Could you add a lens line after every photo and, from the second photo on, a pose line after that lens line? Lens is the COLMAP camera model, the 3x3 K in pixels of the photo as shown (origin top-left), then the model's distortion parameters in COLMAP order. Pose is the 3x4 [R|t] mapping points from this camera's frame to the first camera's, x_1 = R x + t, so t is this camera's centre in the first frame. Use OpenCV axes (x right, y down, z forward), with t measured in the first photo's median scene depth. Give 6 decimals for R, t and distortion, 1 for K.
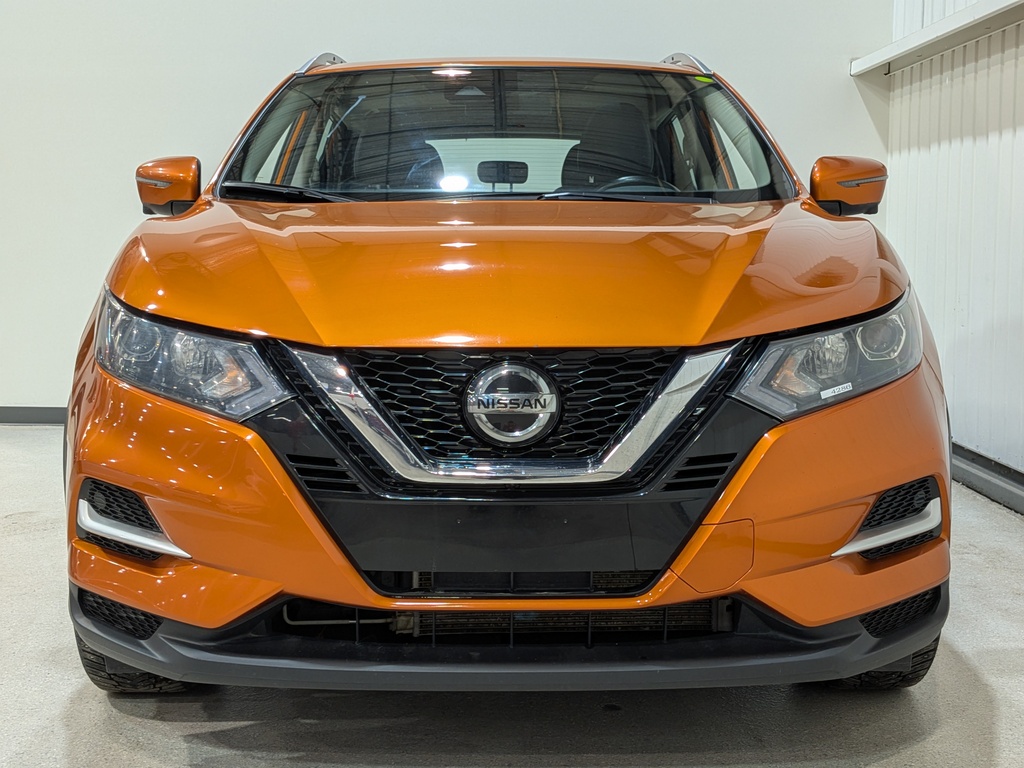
lens RADIAL K [[794.1, 0, 512.0], [0, 794.1, 384.0], [0, 0, 1]] dist [0.071503, -0.162355]
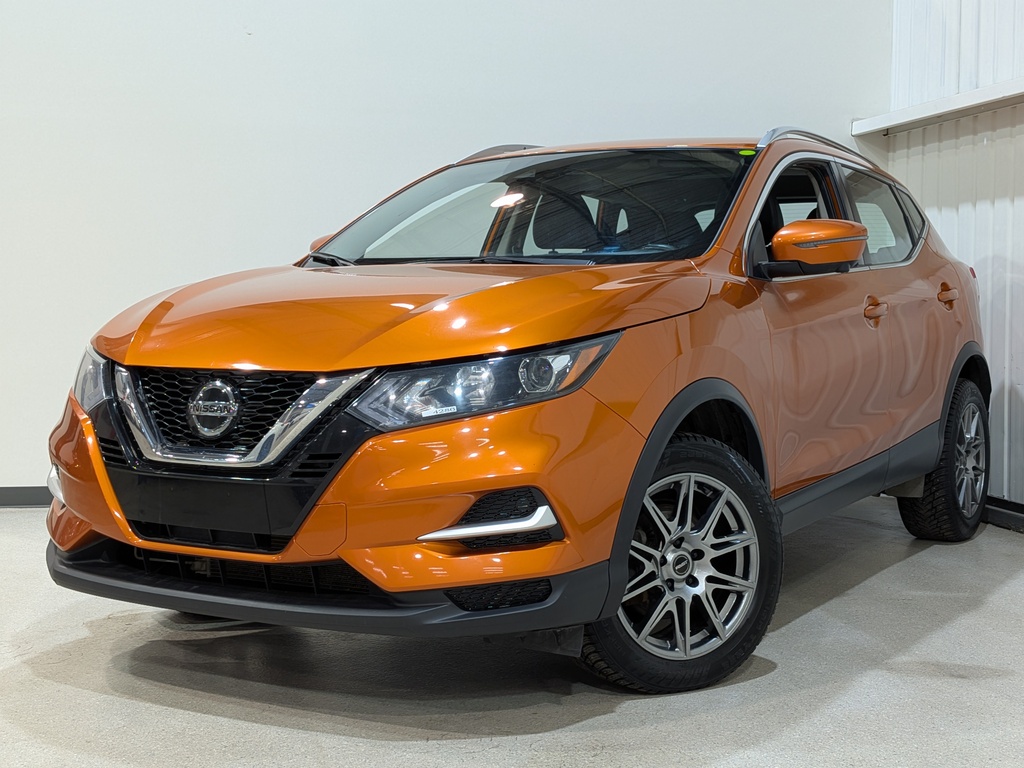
lens RADIAL K [[706.8, 0, 512.0], [0, 706.8, 384.0], [0, 0, 1]] dist [0.060887, -0.100874]
pose [[0.955895, 0.037859, -0.291259, 0.879570], [-0.053481, 0.997515, -0.045860, 0.009384], [0.288799, 0.059415, 0.955544, -0.072127]]
